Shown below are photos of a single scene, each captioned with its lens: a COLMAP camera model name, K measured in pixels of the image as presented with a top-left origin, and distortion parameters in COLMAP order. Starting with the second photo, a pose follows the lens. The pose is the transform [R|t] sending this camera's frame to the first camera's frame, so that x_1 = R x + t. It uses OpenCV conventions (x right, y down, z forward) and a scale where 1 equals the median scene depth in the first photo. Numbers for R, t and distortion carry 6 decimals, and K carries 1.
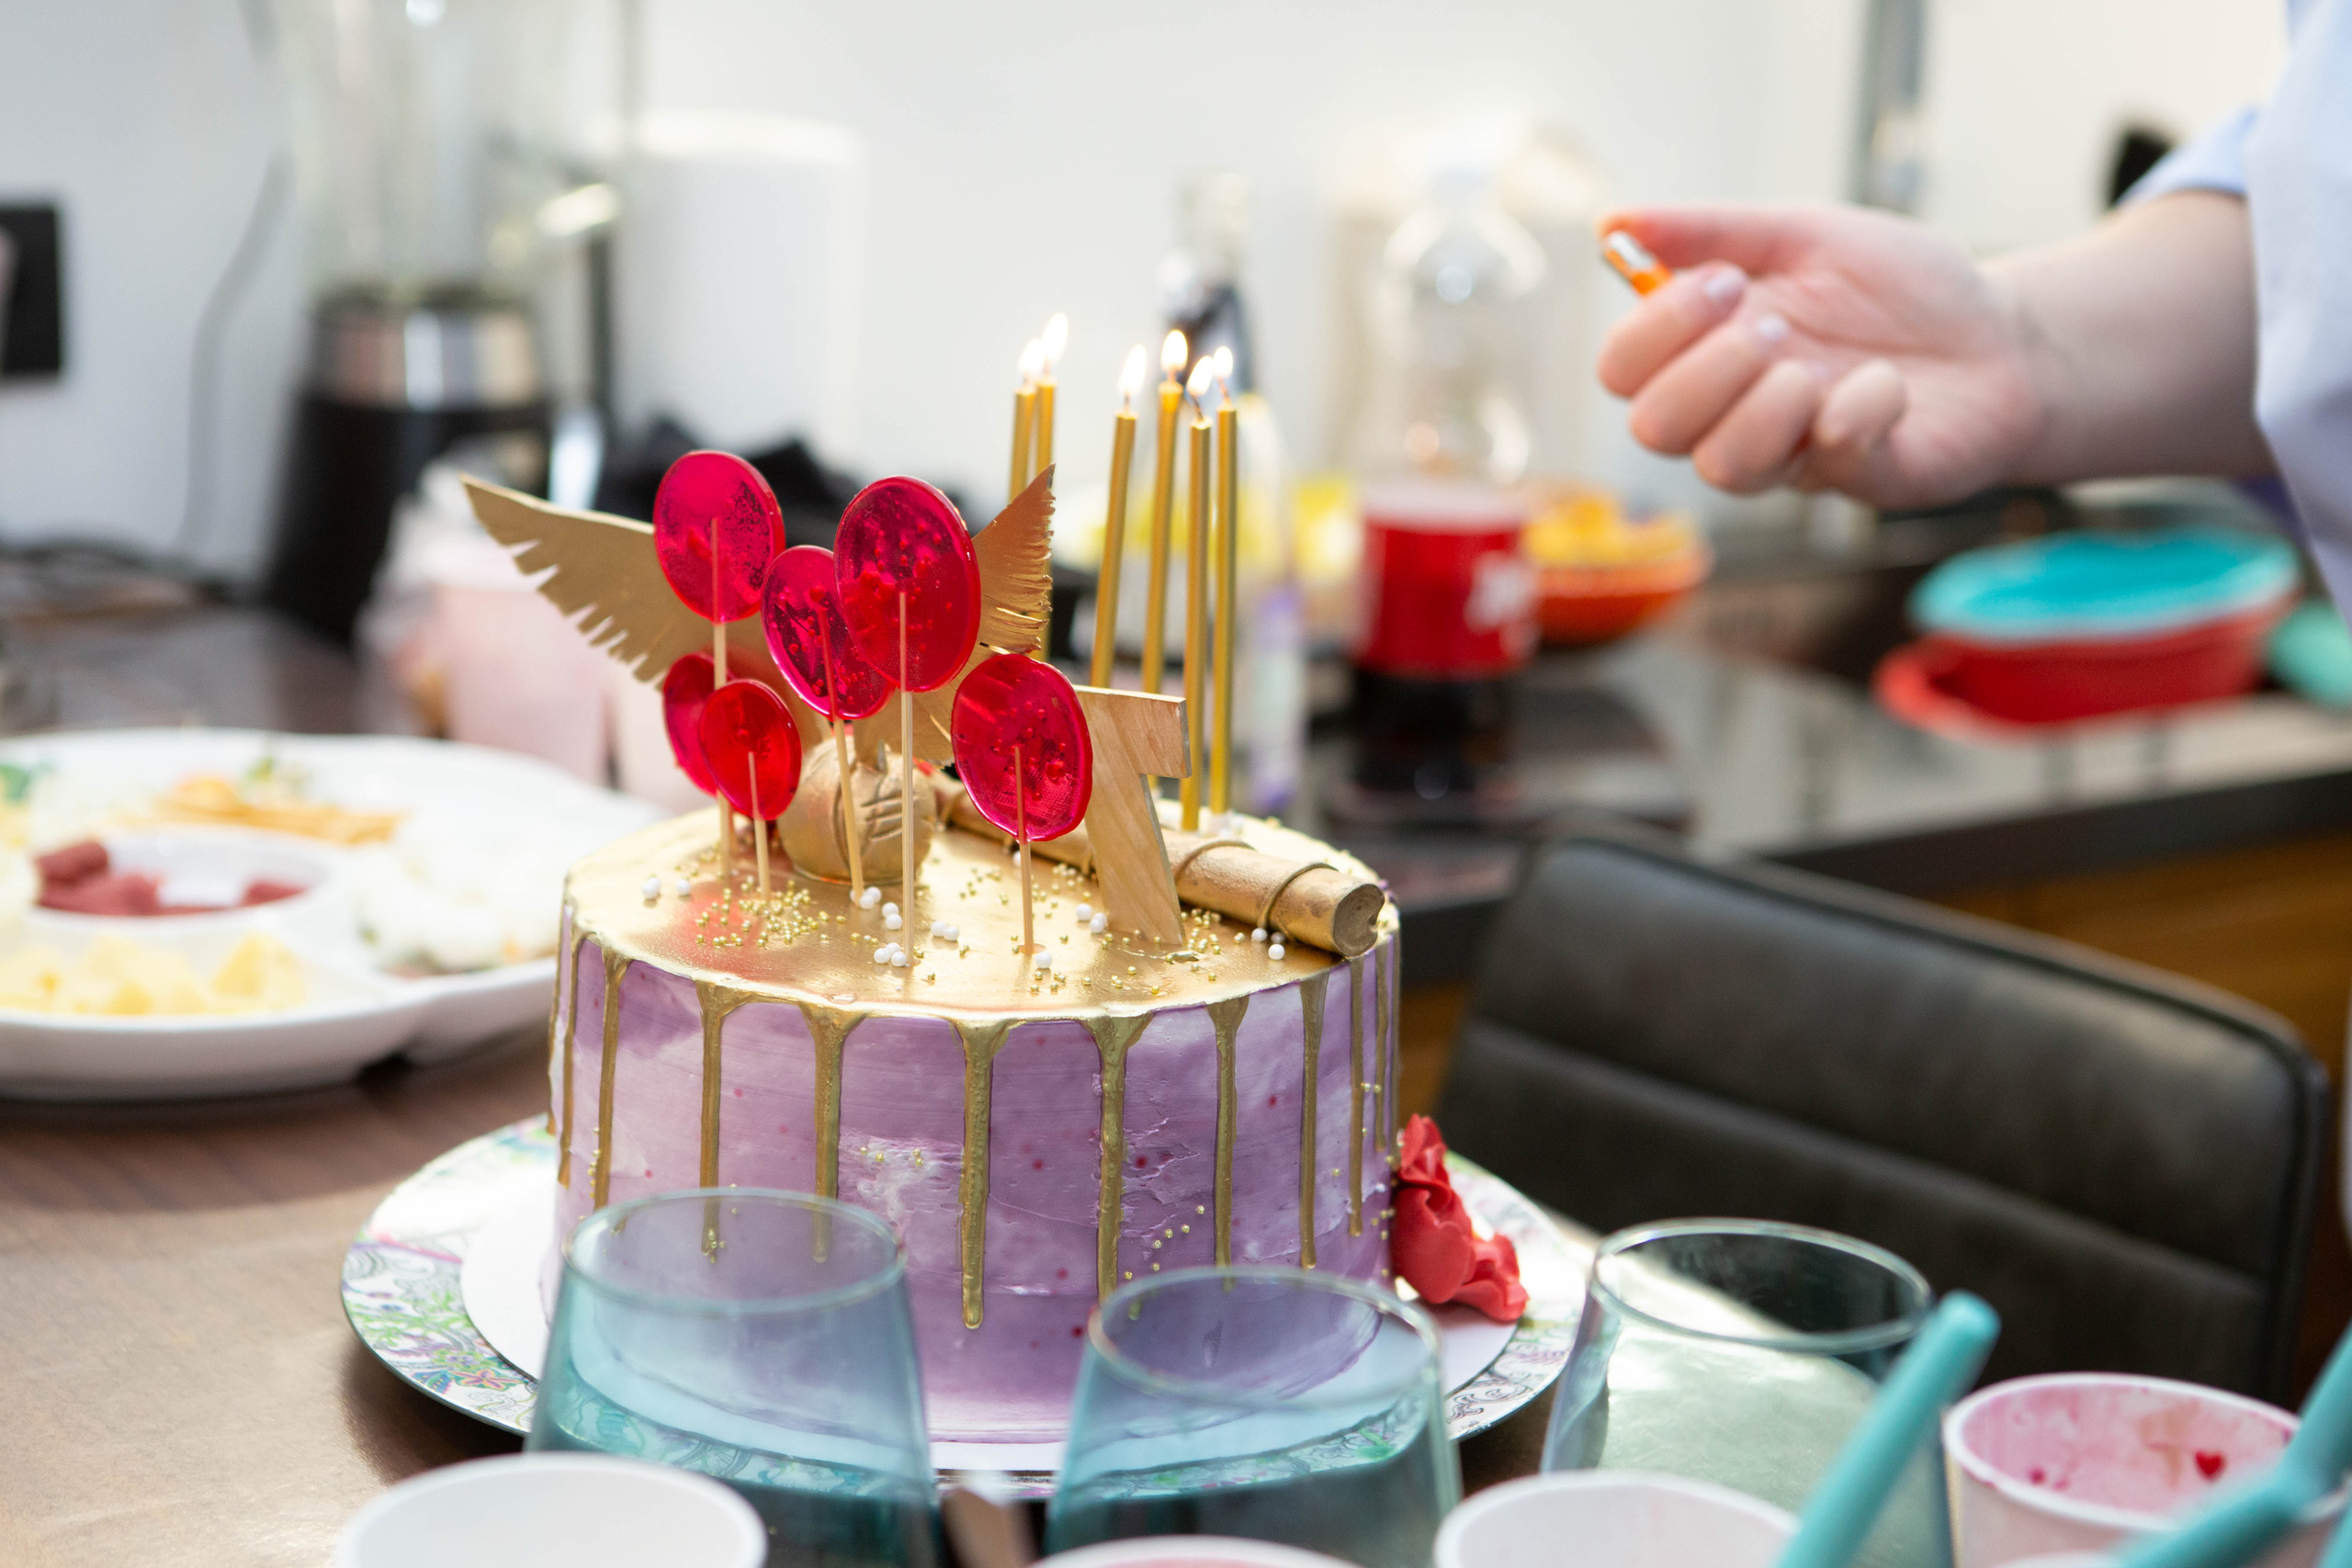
lens RADIAL K [[4423.4, 0, 1177.1], [0, 4423.4, 782.1], [0, 0, 1]] dist [0.279339, 0.000000]
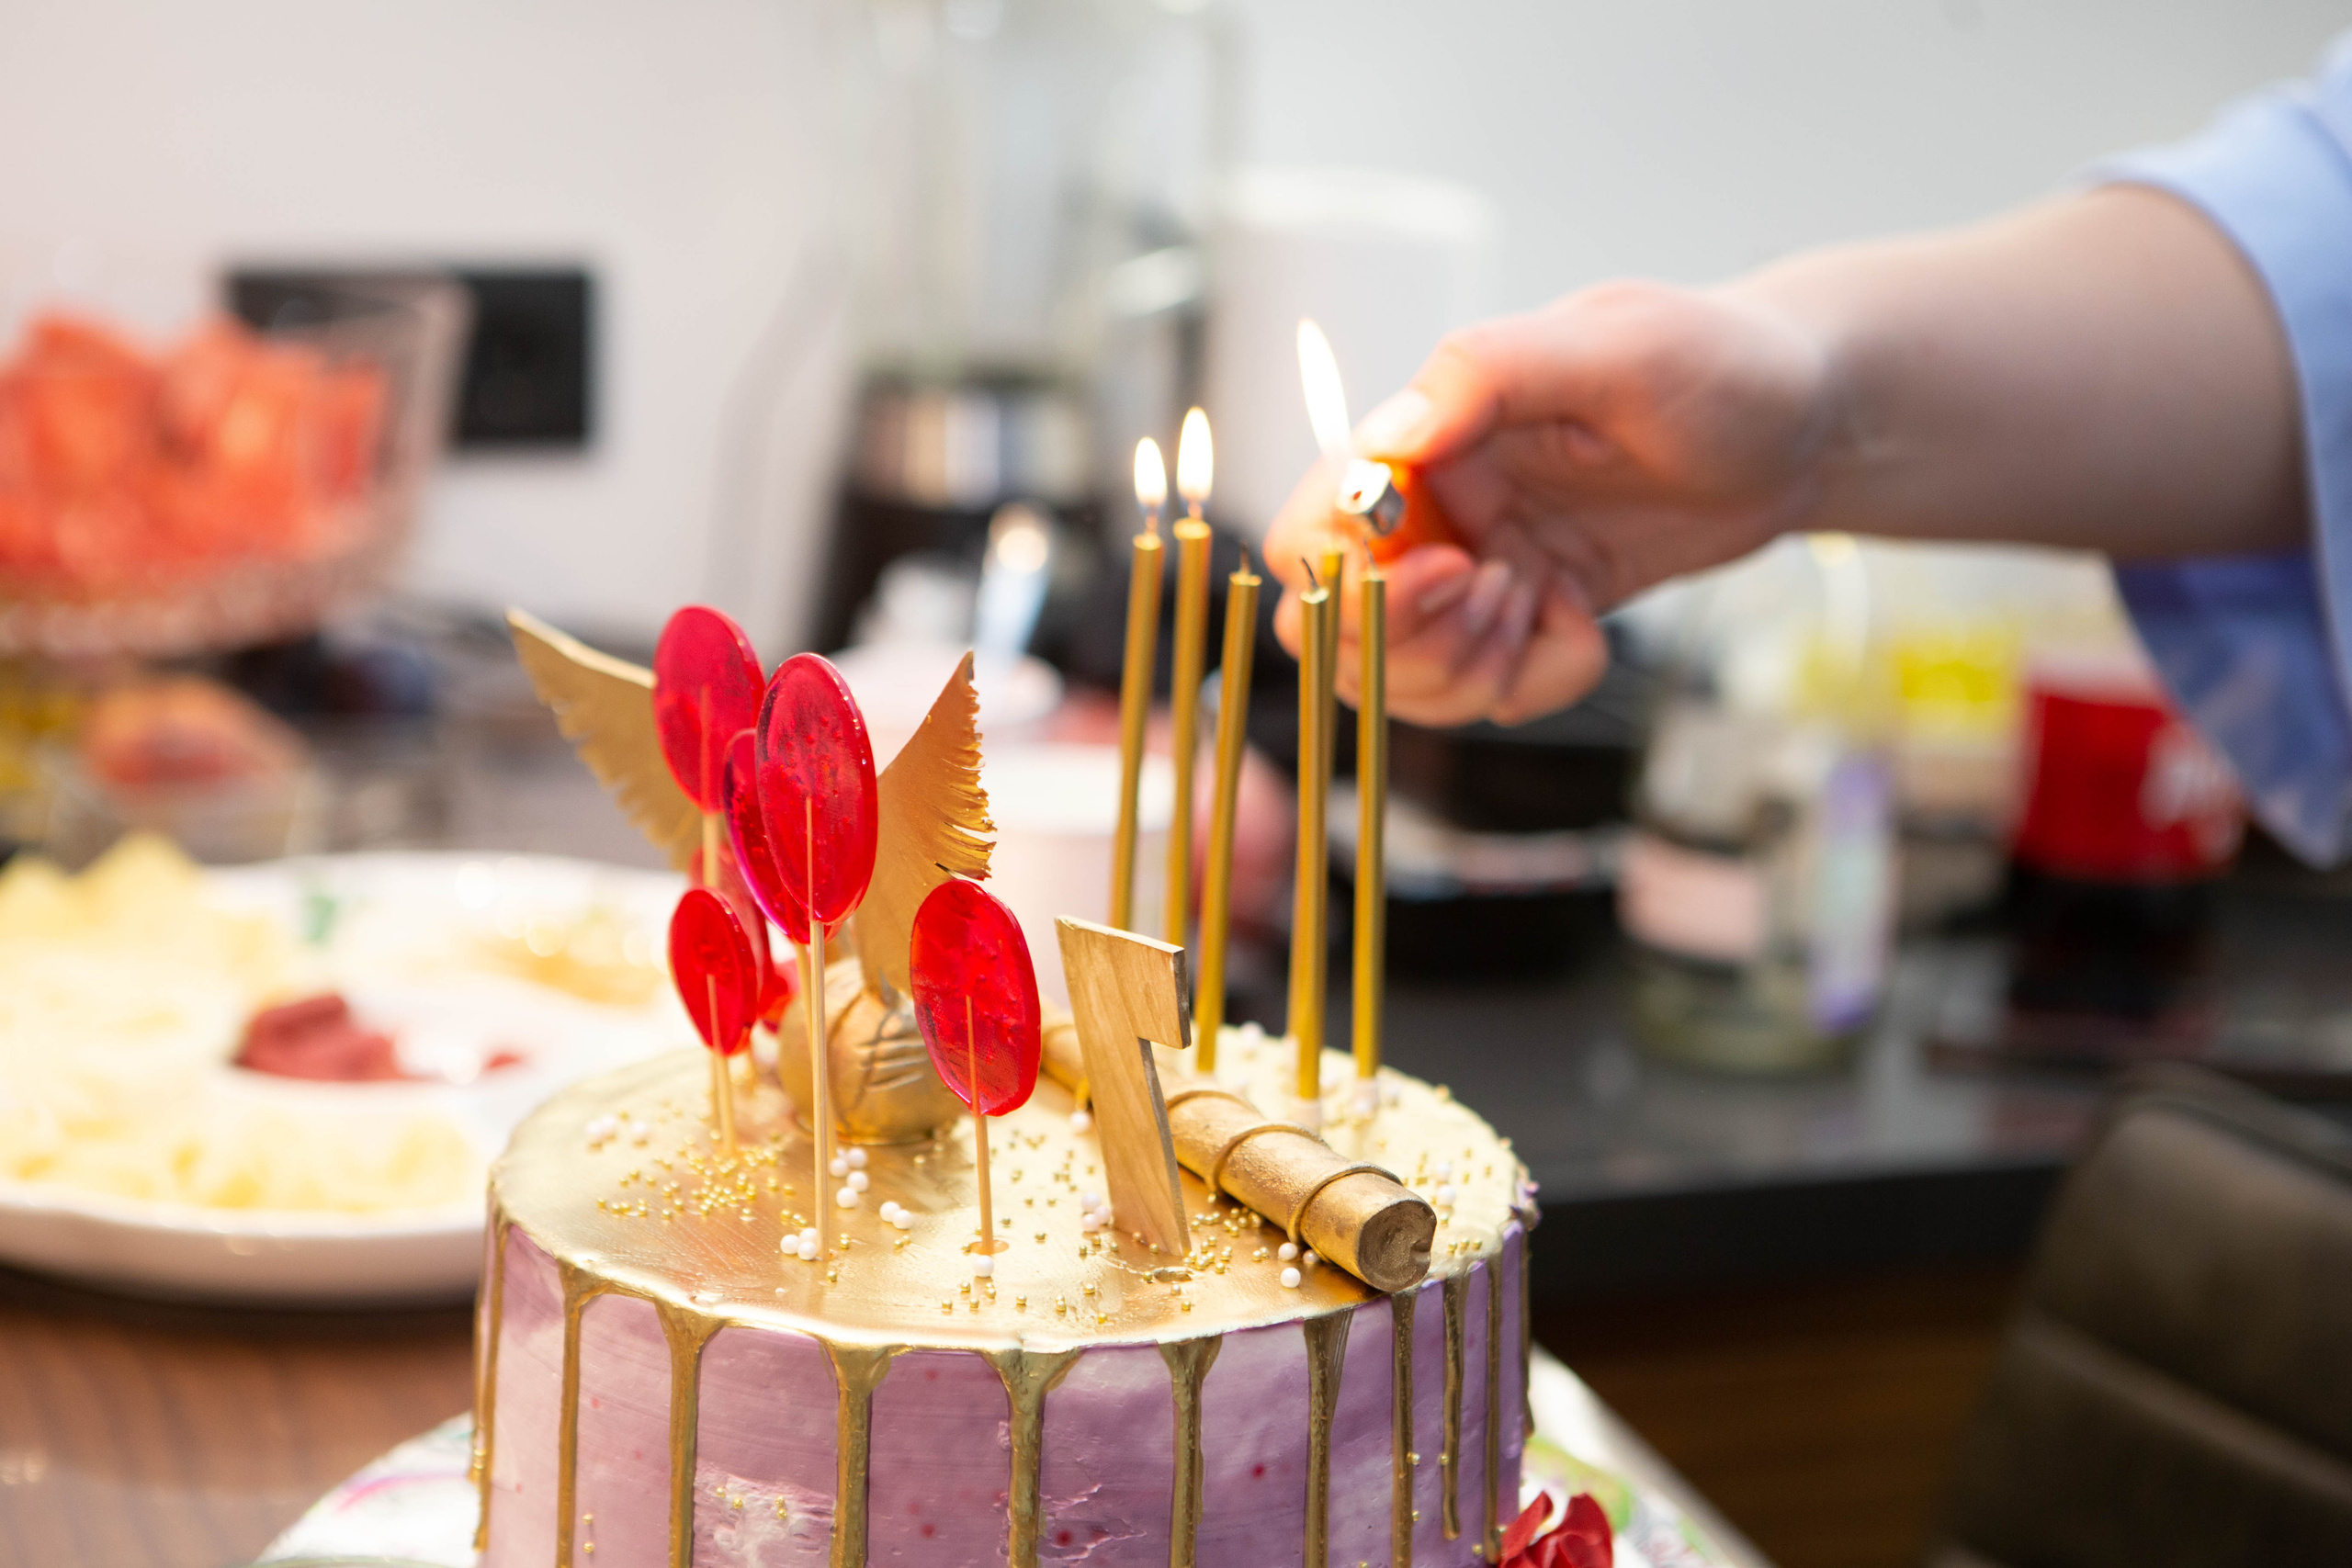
lens RADIAL K [[4663.7, 0, 1174.4], [0, 4663.7, 788.2], [0, 0, 1]] dist [0.300590, 0.000000]
pose [[0.959069, 0.057455, -0.277284, 0.227772], [-0.060664, 0.998154, -0.003001, -0.044448], [0.276600, 0.019699, 0.960783, 0.196461]]
